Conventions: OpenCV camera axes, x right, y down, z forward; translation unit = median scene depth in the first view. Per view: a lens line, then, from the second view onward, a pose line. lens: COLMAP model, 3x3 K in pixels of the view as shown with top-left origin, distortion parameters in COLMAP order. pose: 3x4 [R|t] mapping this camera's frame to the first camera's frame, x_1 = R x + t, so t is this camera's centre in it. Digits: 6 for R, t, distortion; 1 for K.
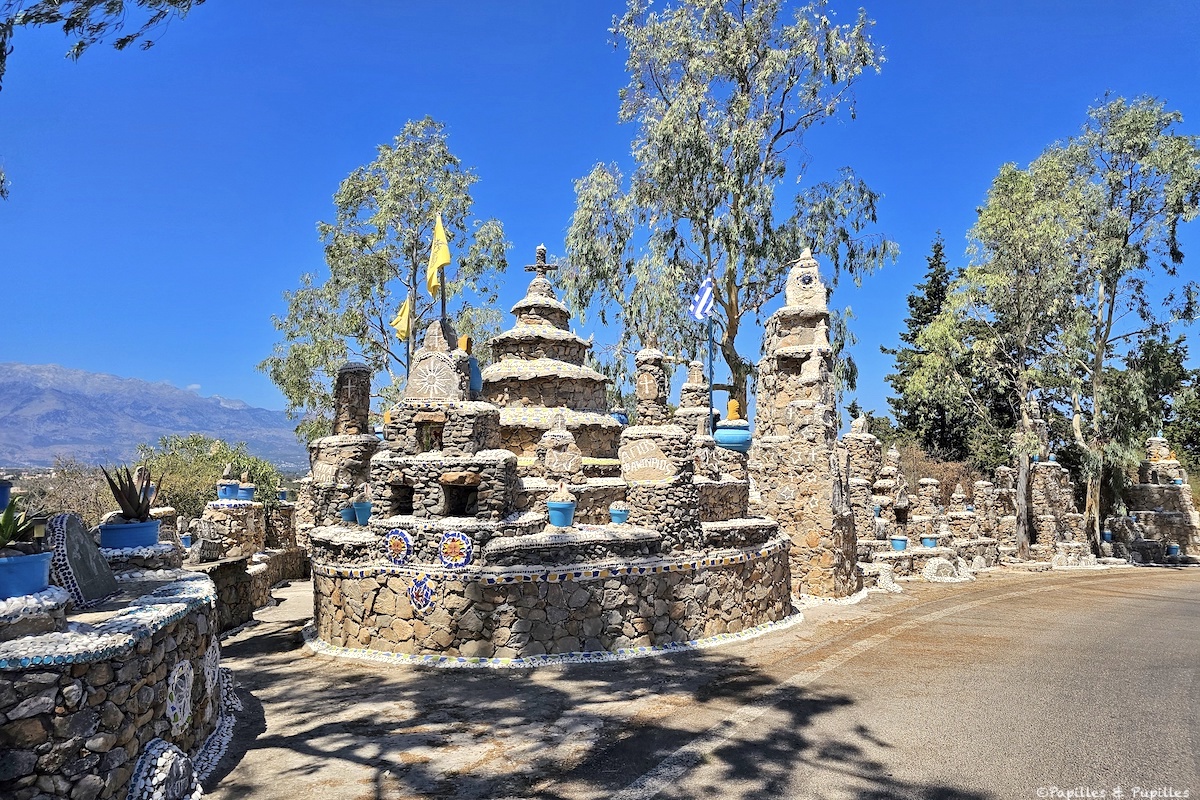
lens RADIAL K [[822.8, 0, 627.6], [0, 822.8, 391.0], [0, 0, 1]] dist [0.015530, -0.014445]
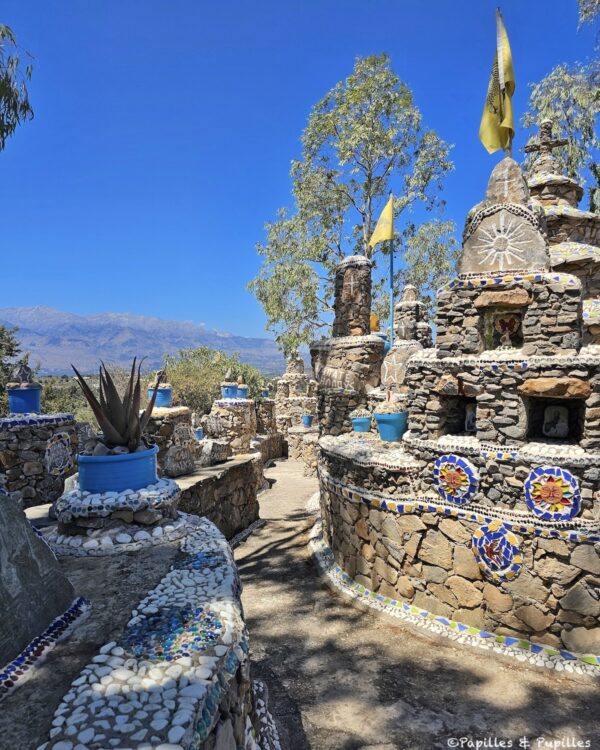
lens RADIAL K [[550.3, 0, 303.0], [0, 550.3, 373.3], [0, 0, 1]] dist [0.071878, -0.039049]
pose [[0.953790, 0.000652, -0.300474, -0.255619], [0.027466, 0.995622, 0.089346, 0.047509], [0.299217, -0.093470, 0.949596, 0.495411]]
